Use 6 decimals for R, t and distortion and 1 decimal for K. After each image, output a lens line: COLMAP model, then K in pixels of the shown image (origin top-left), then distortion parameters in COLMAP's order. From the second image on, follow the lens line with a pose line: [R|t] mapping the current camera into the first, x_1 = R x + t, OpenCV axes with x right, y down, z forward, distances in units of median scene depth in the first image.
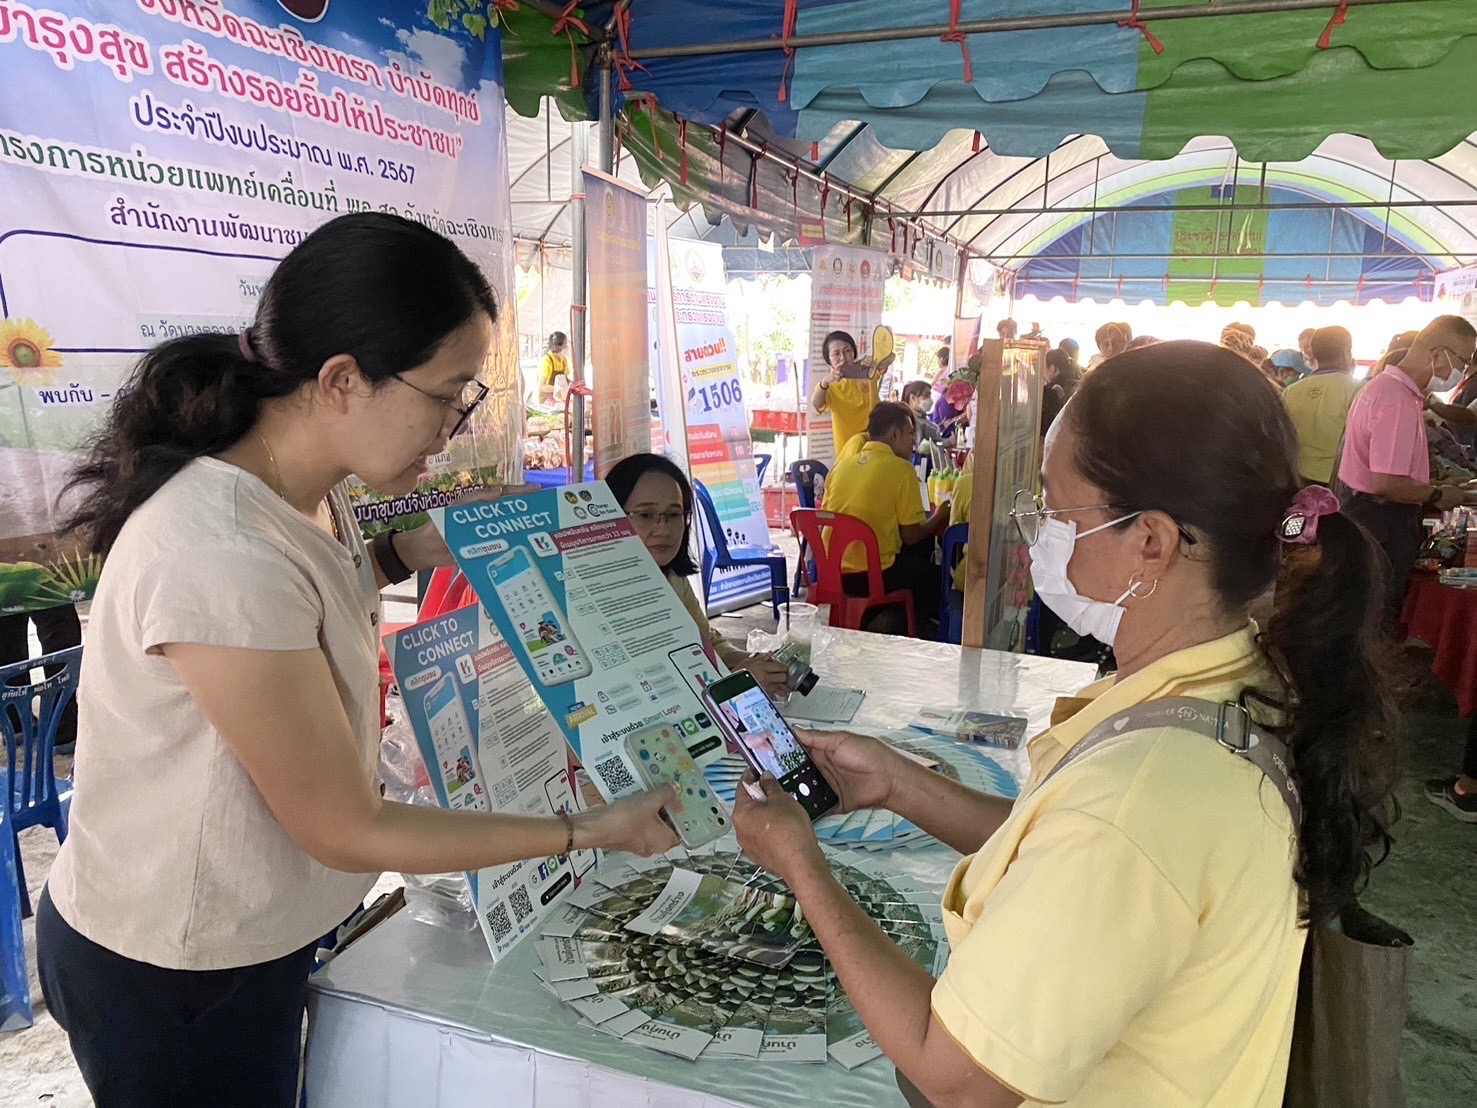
lens RADIAL K [[1141.1, 0, 739.0], [0, 1141.1, 596.9], [0, 0, 1]] dist [-0.010134, -0.003693]
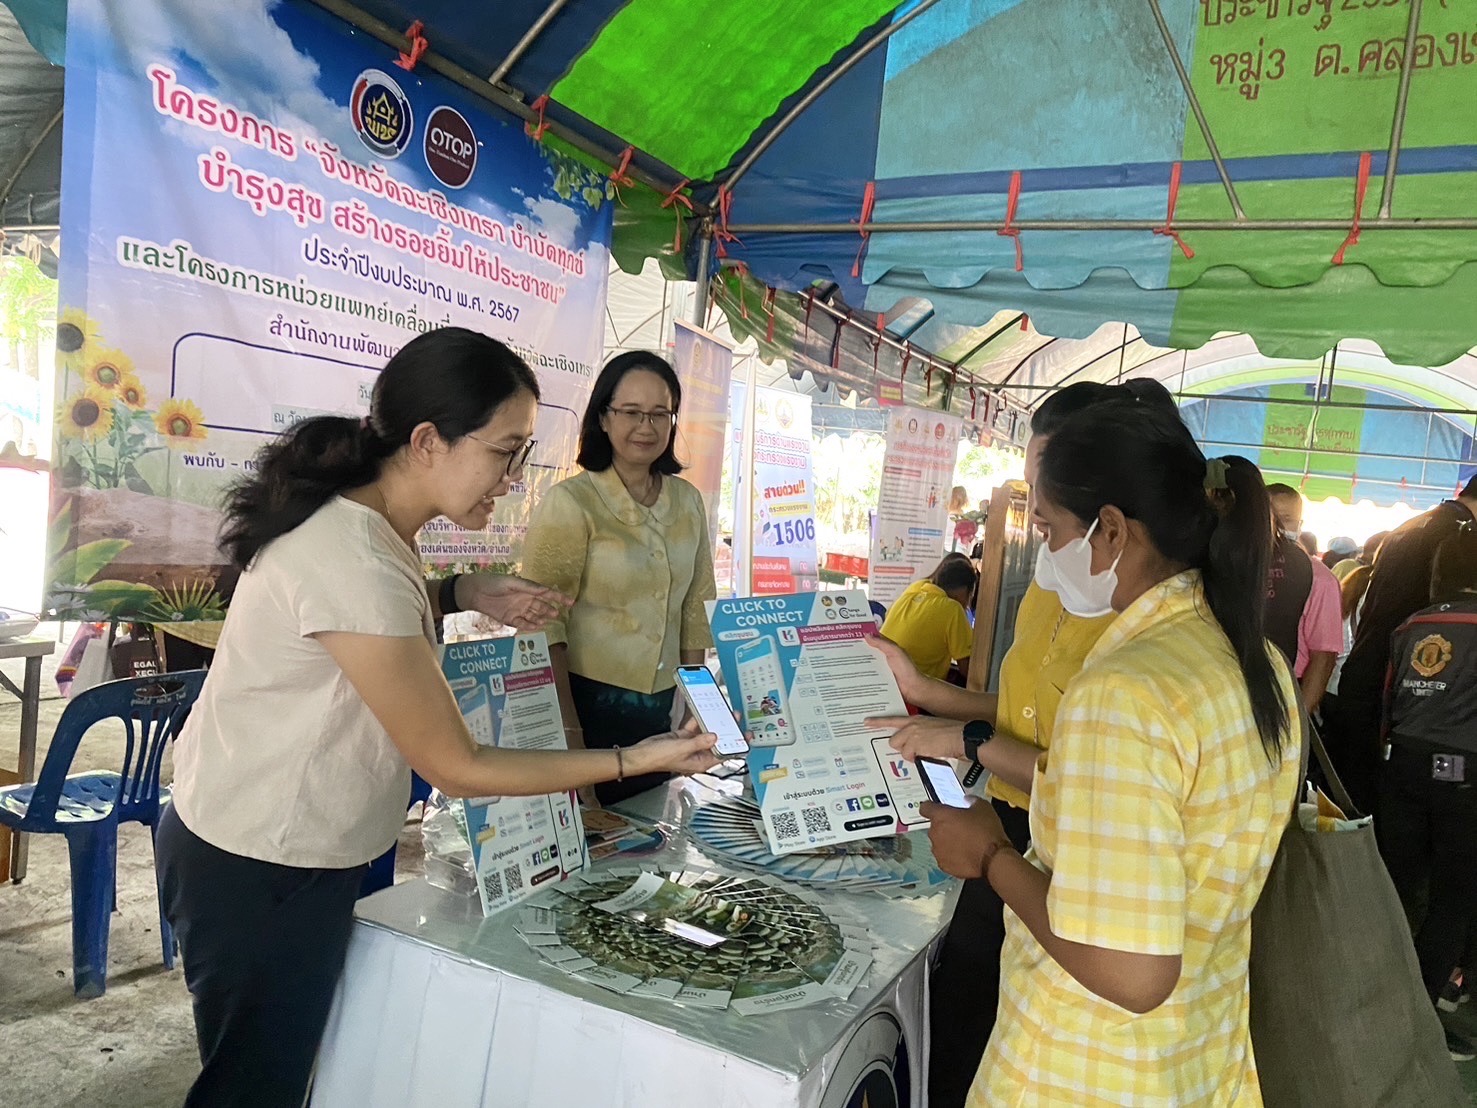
lens RADIAL K [[1126.7, 0, 736.8], [0, 1126.7, 605.0], [0, 0, 1]] dist [0.001920, -0.042725]
pose [[0.992424, 0.091648, -0.081821, 0.046147], [-0.100838, 0.988078, -0.116338, 0.034613], [0.070183, 0.123707, 0.989834, -0.088016]]
